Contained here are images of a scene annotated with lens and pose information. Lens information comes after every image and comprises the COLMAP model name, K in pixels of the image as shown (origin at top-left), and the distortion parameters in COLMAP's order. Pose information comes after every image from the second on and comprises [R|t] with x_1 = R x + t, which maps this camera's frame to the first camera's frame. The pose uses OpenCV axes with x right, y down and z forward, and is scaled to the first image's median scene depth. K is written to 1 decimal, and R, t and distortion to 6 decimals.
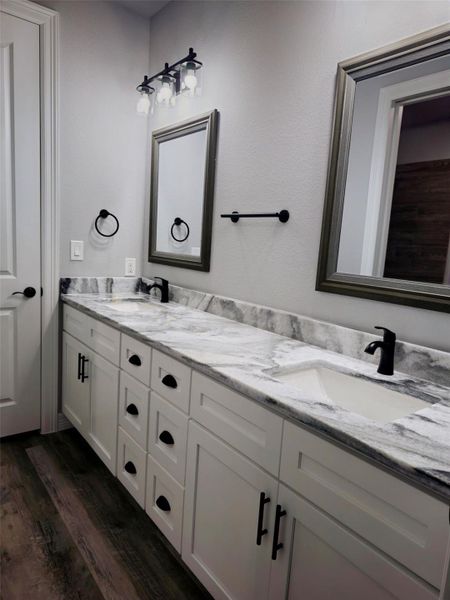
lens RADIAL K [[400.8, 0, 225.5], [0, 400.8, 297.8], [0, 0, 1]] dist [0.017666, -0.008194]
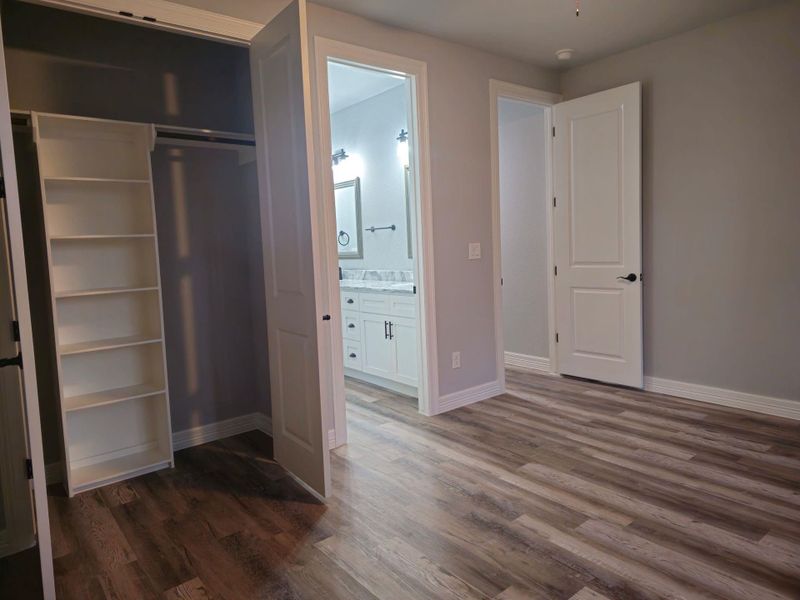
lens RADIAL K [[534.4, 0, 399.6], [0, 534.4, 300.6], [0, 0, 1]] dist [0.017666, -0.008194]
pose [[0.994286, -0.106695, 0.003505, 0.111029], [0.106752, 0.993729, -0.033269, 0.257423], [0.000066, 0.033453, 0.999440, -1.675742]]
